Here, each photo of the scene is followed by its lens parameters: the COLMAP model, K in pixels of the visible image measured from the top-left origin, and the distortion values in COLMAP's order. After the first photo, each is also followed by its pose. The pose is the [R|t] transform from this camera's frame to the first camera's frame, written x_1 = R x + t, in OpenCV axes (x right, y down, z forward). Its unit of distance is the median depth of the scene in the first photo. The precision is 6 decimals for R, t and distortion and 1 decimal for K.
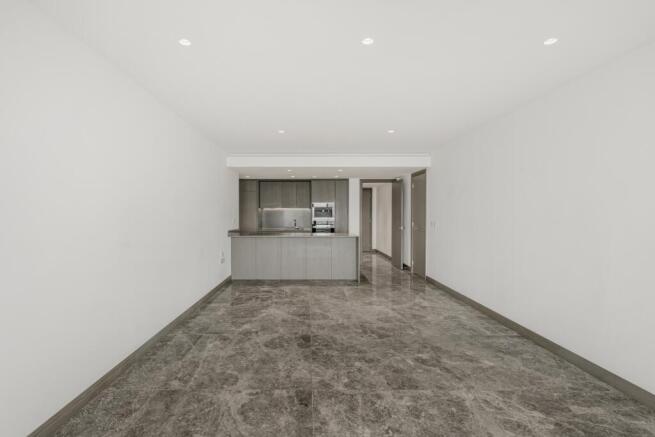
lens RADIAL K [[301.6, 0, 327.1], [0, 301.6, 216.7], [0, 0, 1]] dist [-0.015479, 0.000060]
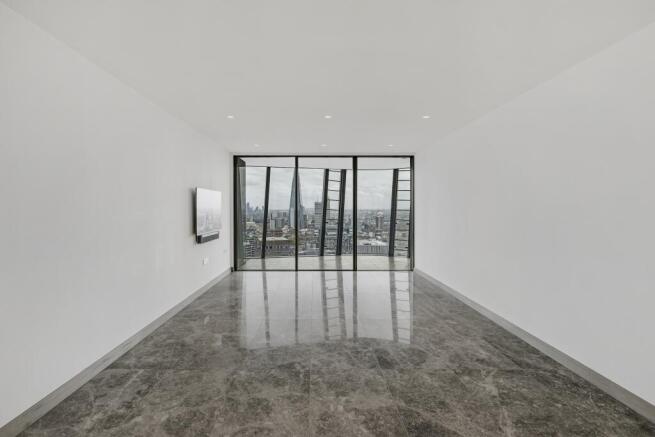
lens RADIAL K [[301.6, 0, 326.9], [0, 301.6, 215.4], [0, 0, 1]] dist [-0.015479, 0.000060]
pose [[-0.999878, 0.000095, 0.015649, 0.072902], [0.000585, 0.999509, 0.031332, -0.020446], [-0.015638, 0.031337, -0.999387, 1.819982]]
